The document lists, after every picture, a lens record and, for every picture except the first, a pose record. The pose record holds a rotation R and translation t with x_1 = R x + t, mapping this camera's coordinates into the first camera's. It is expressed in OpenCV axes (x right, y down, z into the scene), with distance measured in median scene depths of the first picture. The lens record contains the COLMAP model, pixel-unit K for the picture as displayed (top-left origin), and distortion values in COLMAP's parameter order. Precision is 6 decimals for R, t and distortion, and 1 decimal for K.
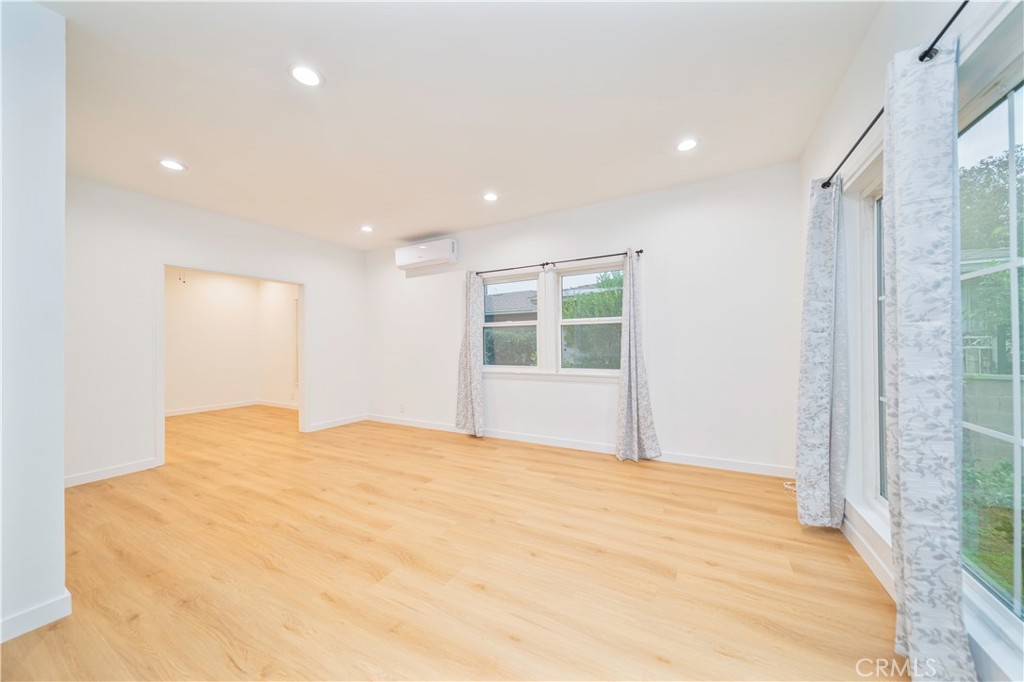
lens RADIAL K [[355.0, 0, 510.7], [0, 355.0, 339.2], [0, 0, 1]] dist [-0.001087, -0.000288]
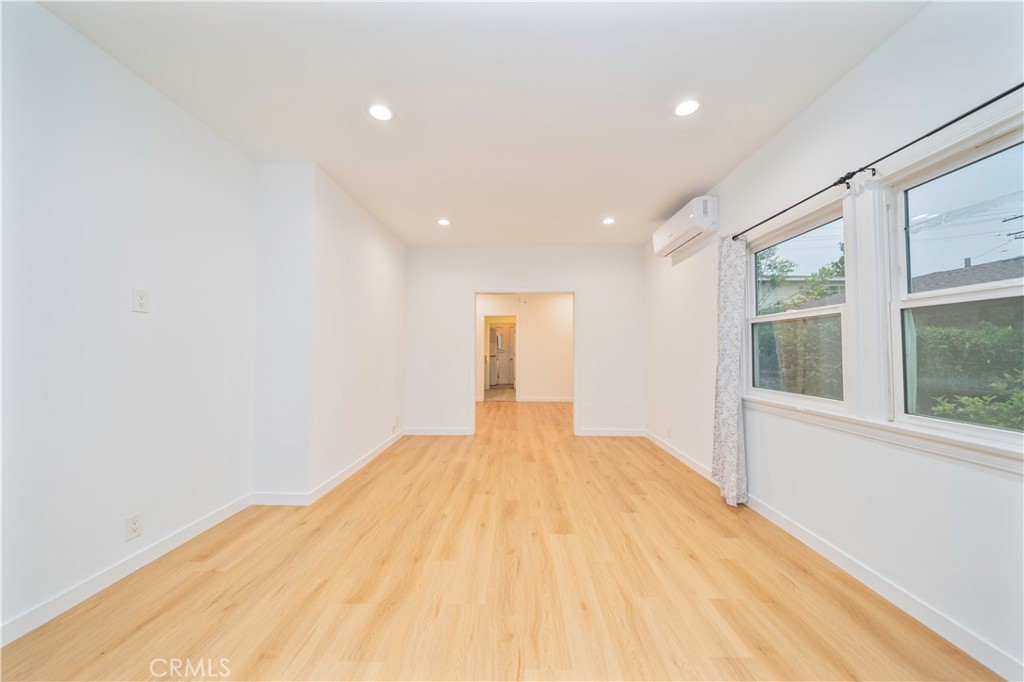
lens RADIAL K [[355.0, 0, 510.7], [0, 355.0, 339.2], [0, 0, 1]] dist [-0.001087, -0.000288]
pose [[0.470630, -0.015881, -0.882188, 0.296445], [0.004050, 0.999866, -0.015838, 0.000065], [0.882321, 0.003881, 0.470632, 0.416041]]
